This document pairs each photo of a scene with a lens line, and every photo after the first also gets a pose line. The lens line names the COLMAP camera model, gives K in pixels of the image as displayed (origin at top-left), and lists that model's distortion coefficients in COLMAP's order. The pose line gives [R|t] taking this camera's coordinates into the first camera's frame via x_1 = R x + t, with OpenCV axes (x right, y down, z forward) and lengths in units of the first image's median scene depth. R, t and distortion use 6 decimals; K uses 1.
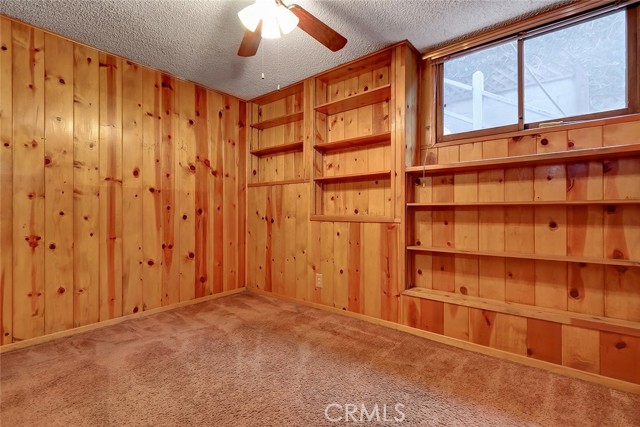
lens RADIAL K [[294.5, 0, 319.6], [0, 294.5, 212.9], [0, 0, 1]] dist [0.003839, 0.000007]
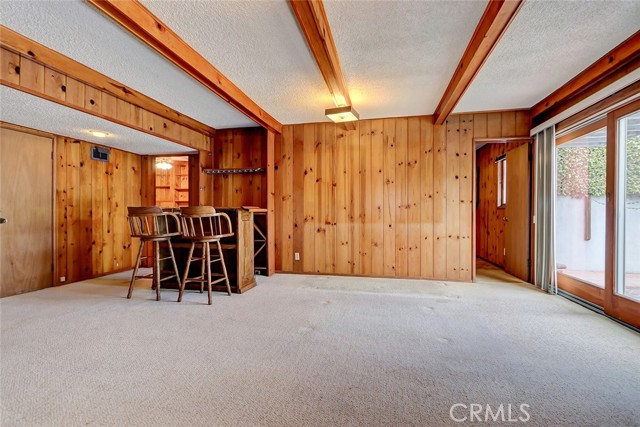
lens RADIAL K [[294.5, 0, 319.9], [0, 294.5, 214.3], [0, 0, 1]] dist [0.003839, 0.000007]
pose [[0.902892, -0.001544, 0.429865, 0.018634], [-0.000553, 0.999989, 0.004753, -0.012706], [-0.429867, -0.004529, 0.902881, -1.835190]]
